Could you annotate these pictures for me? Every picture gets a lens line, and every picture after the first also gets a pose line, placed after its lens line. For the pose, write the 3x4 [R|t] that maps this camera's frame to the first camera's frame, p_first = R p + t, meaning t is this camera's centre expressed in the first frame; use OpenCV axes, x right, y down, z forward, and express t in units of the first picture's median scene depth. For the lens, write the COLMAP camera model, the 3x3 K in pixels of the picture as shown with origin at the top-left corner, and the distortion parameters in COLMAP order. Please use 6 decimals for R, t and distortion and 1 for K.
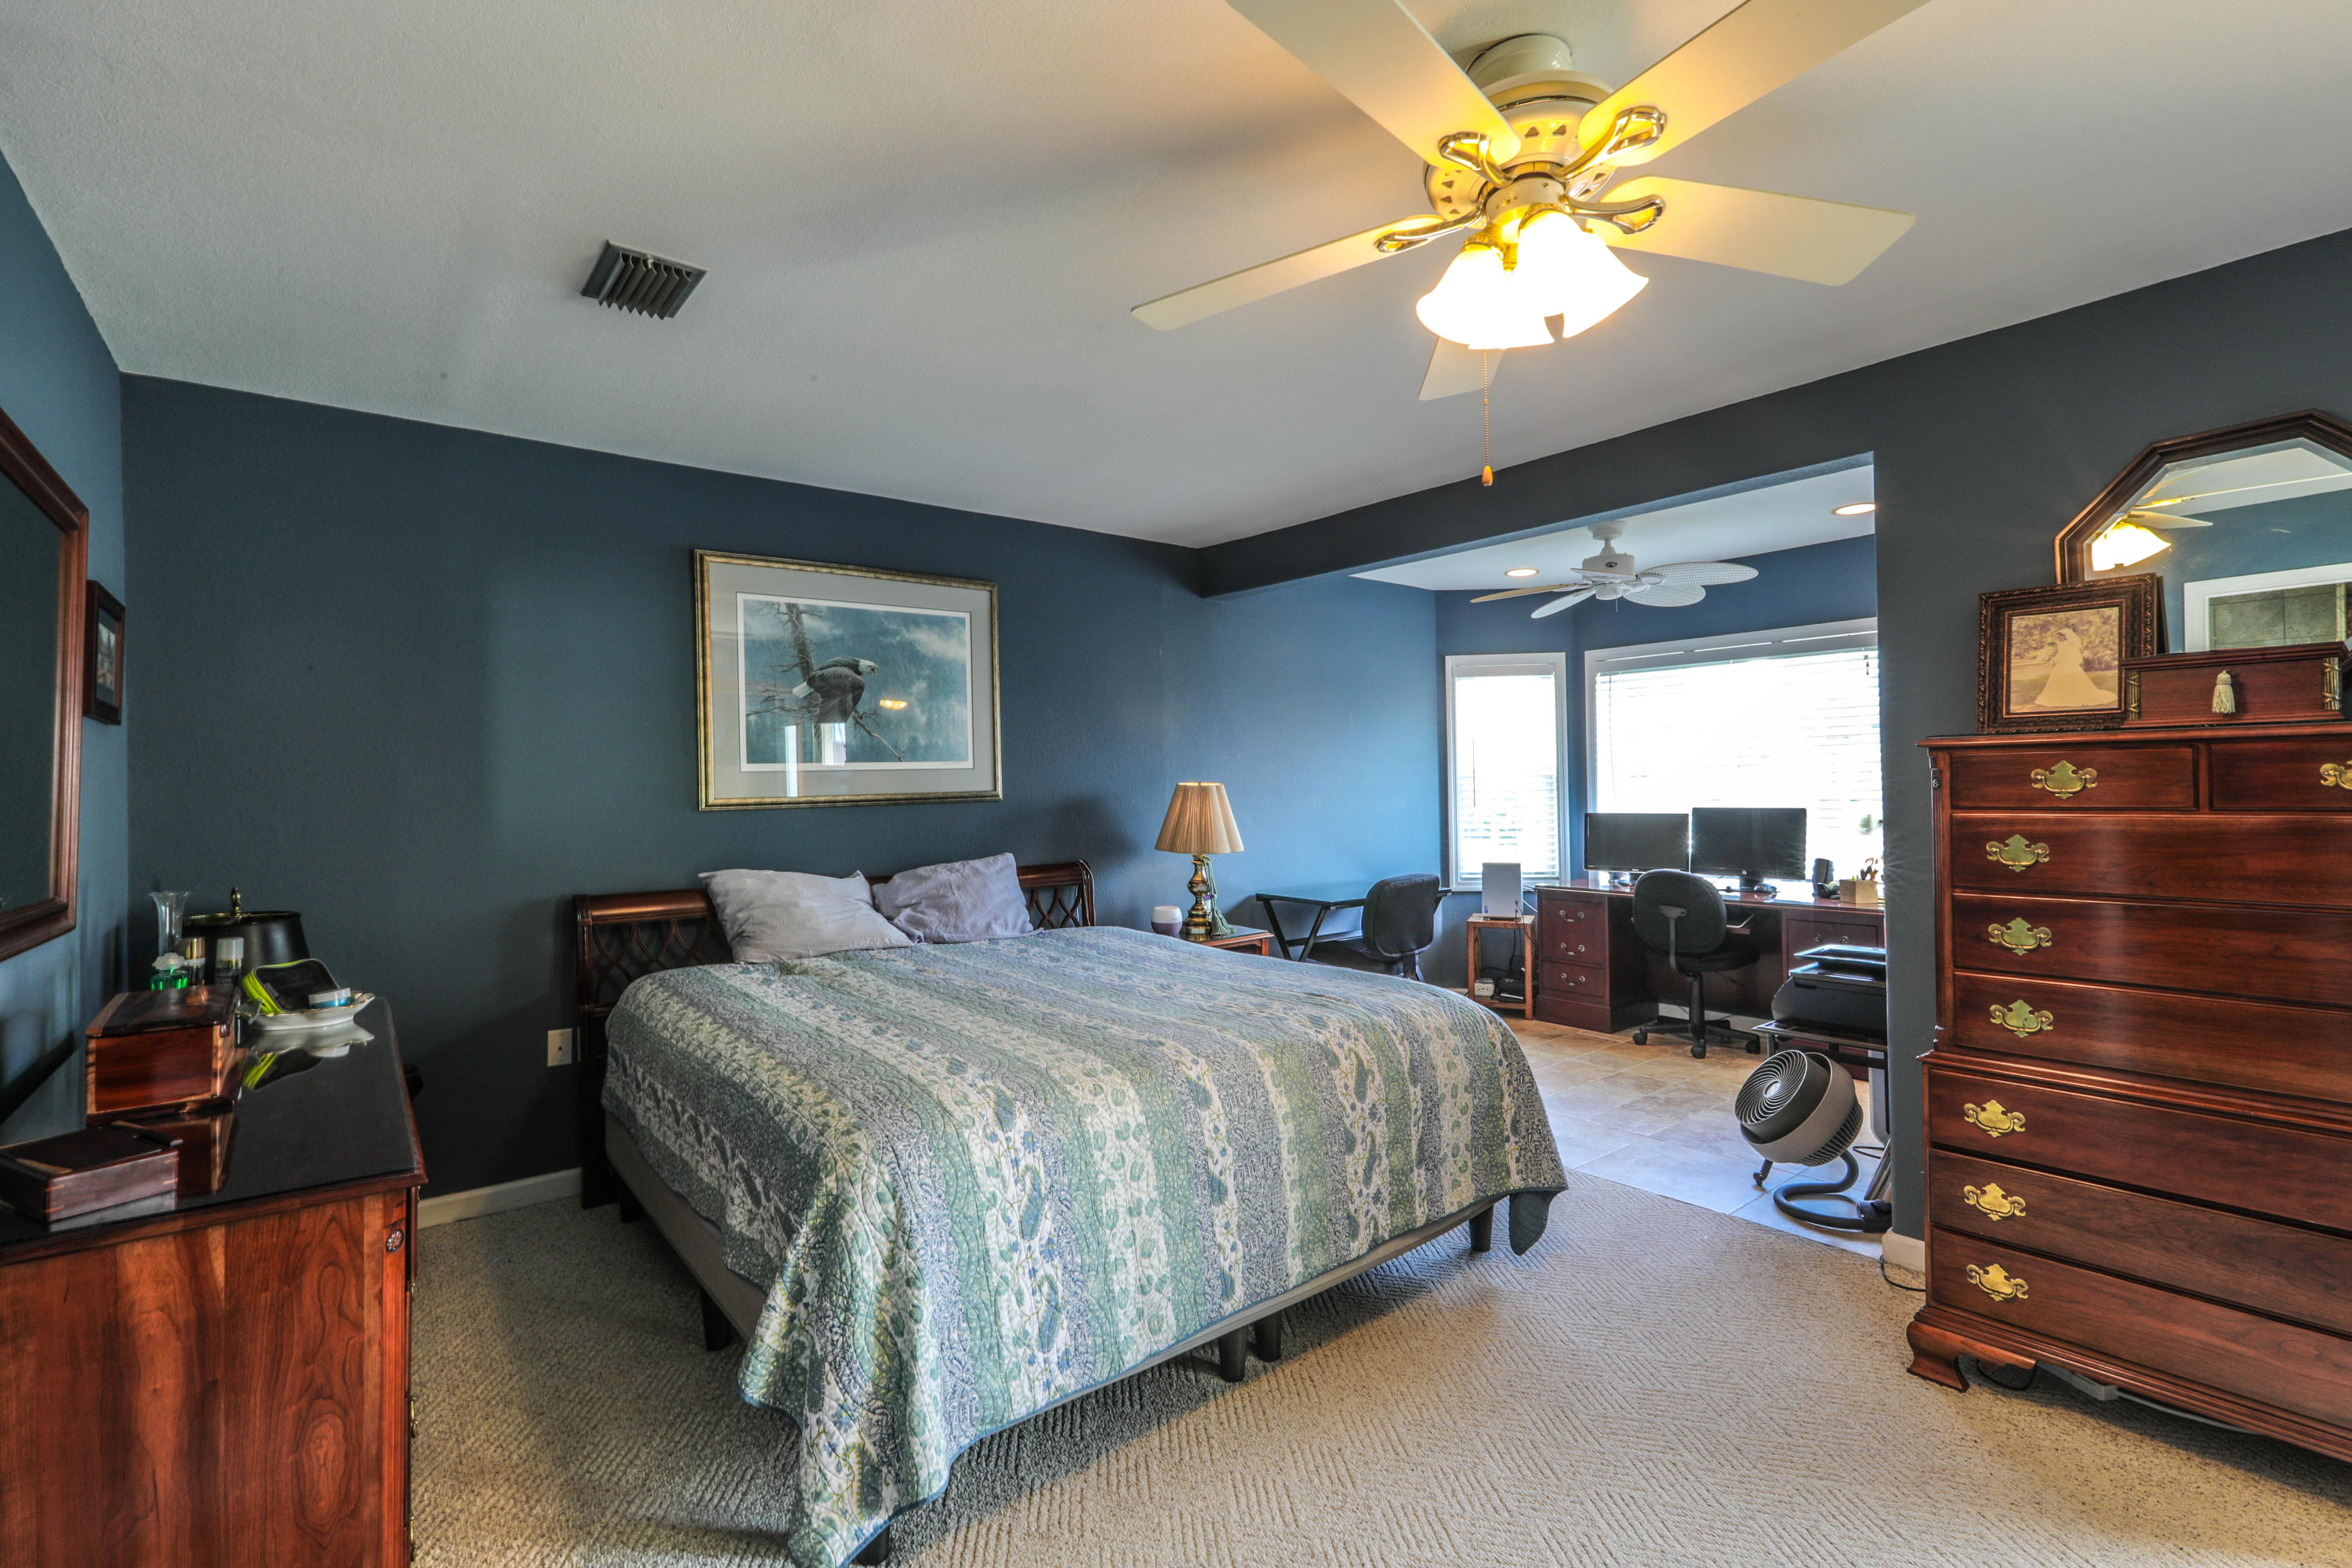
lens RADIAL K [[1049.3, 0, 1189.3], [0, 1049.3, 779.8], [0, 0, 1]] dist [0.002315, 0.001340]
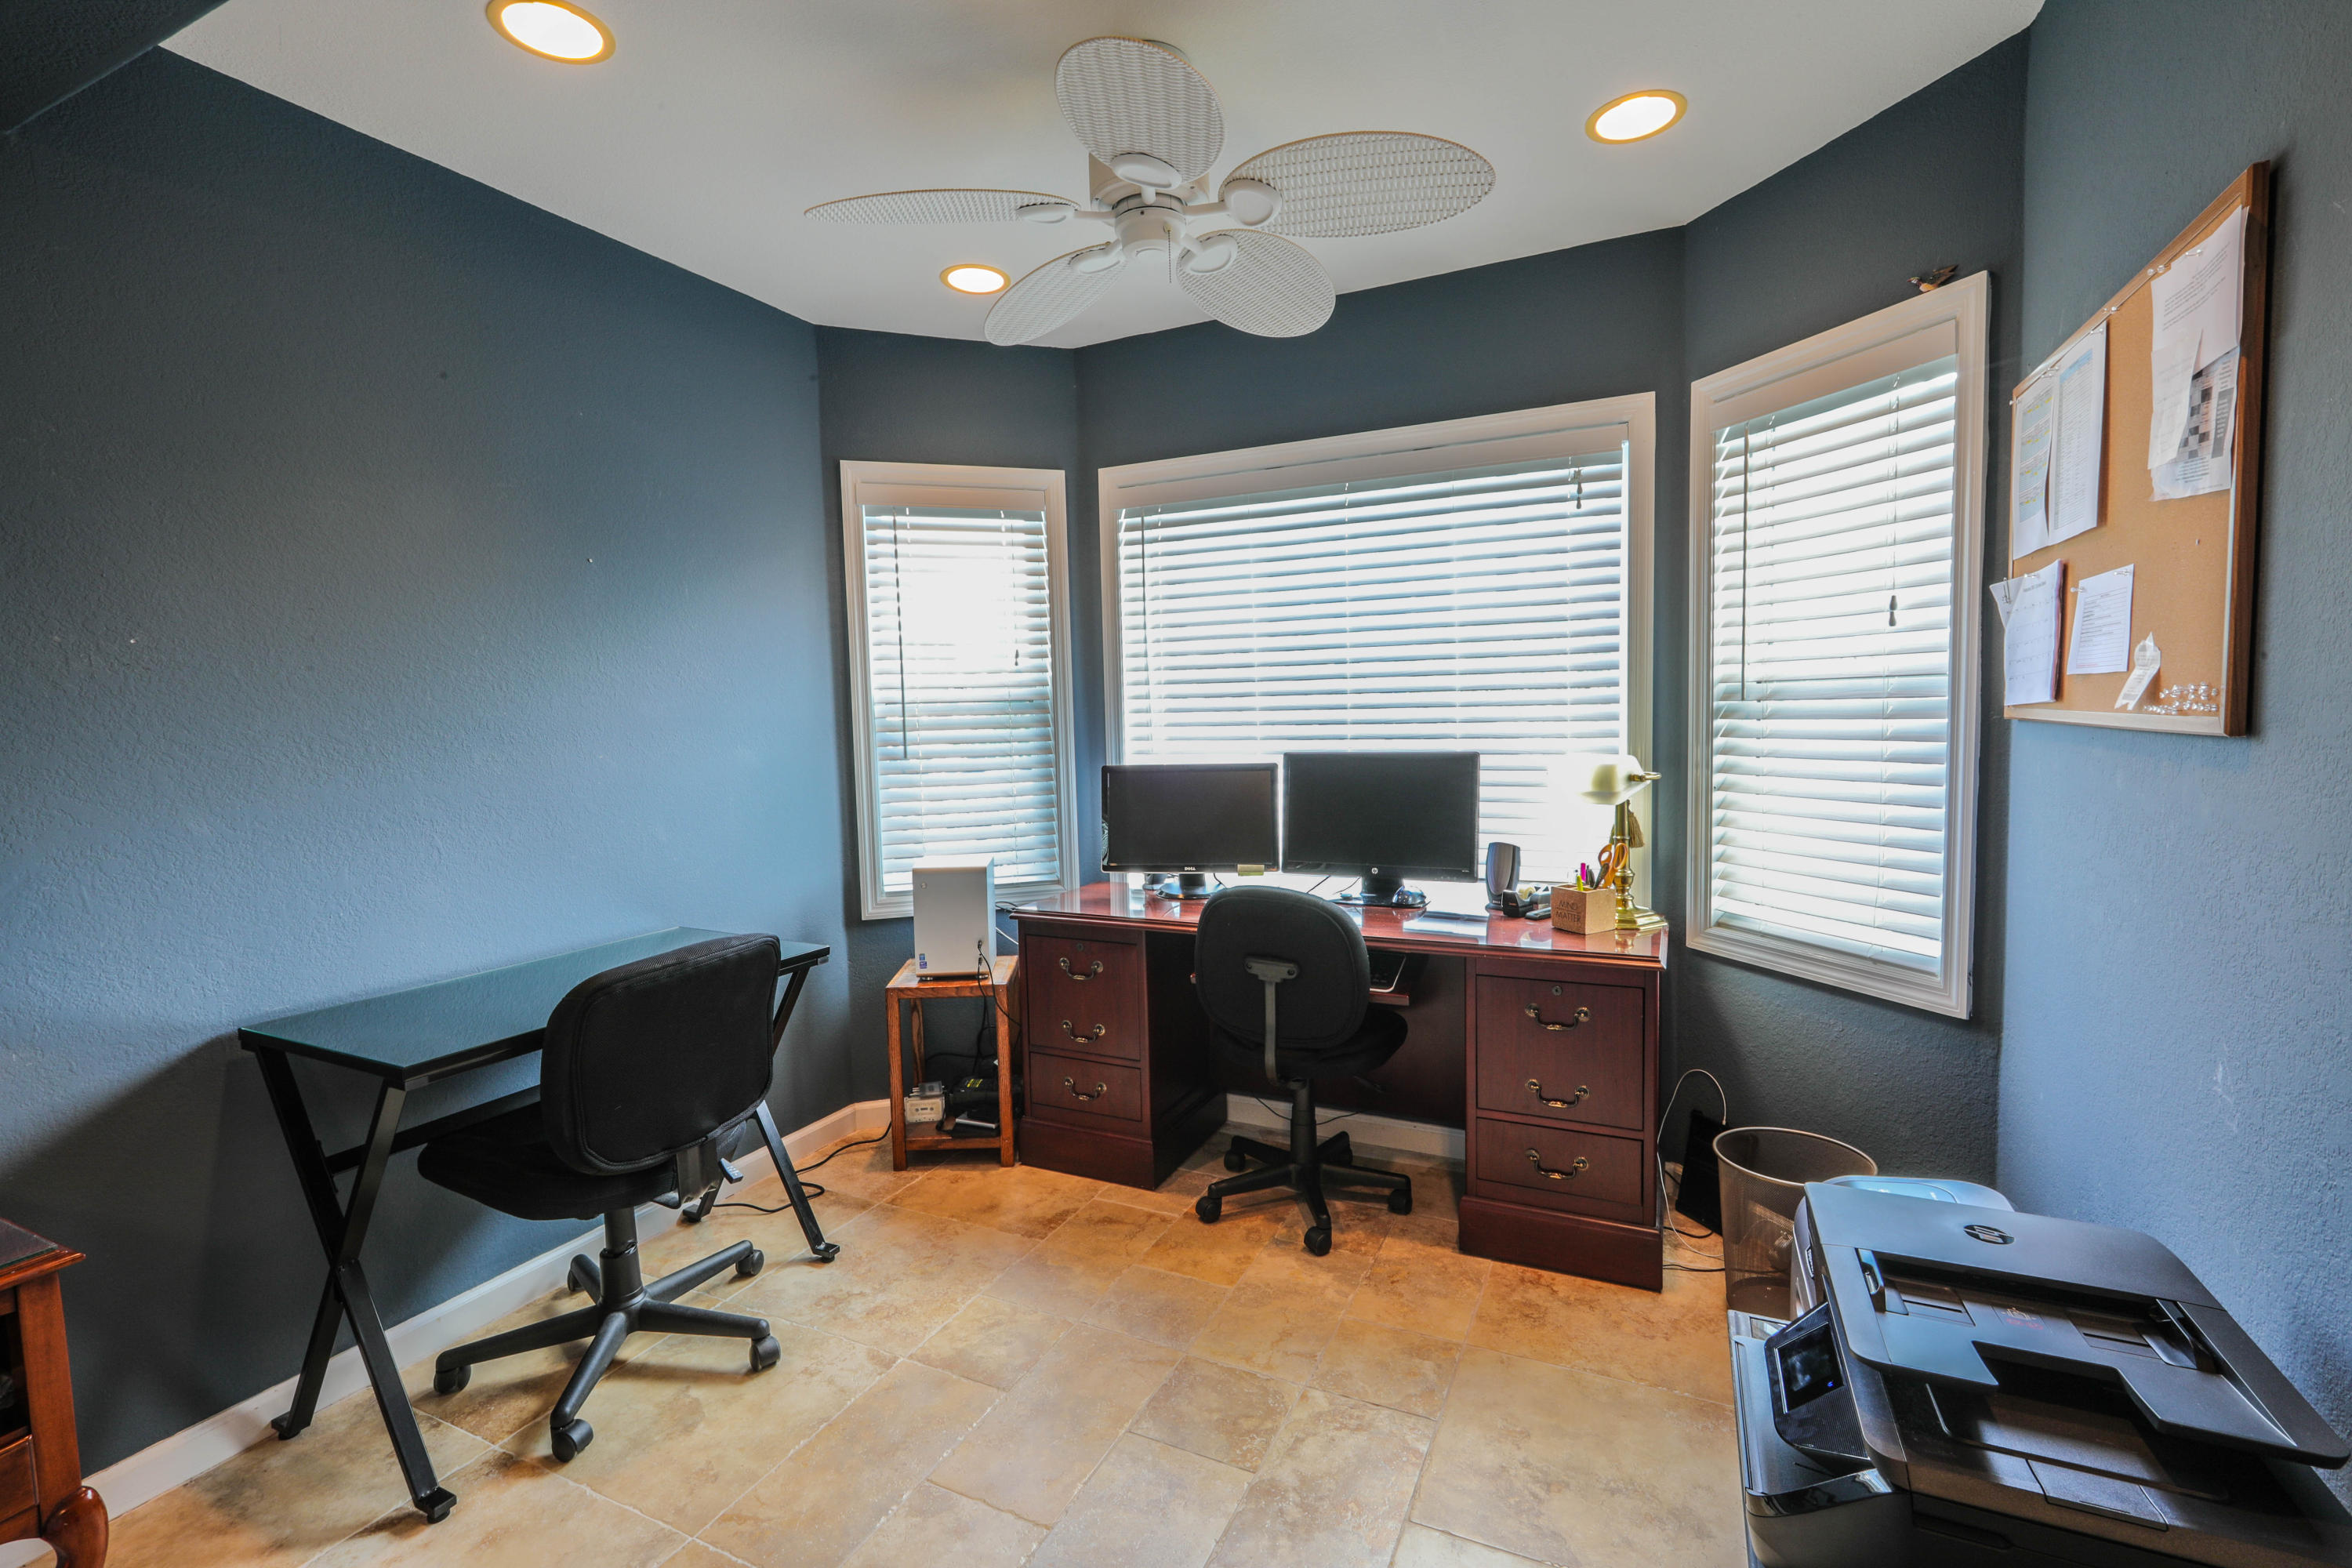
lens RADIAL K [[1049.3, 0, 1183.4], [0, 1049.3, 781.9], [0, 0, 1]] dist [0.002315, 0.001340]
pose [[0.906344, -0.036962, 0.420920, 0.195228], [0.007802, 0.997461, 0.070788, 0.001960], [-0.422468, -0.060875, 0.904331, 0.514501]]
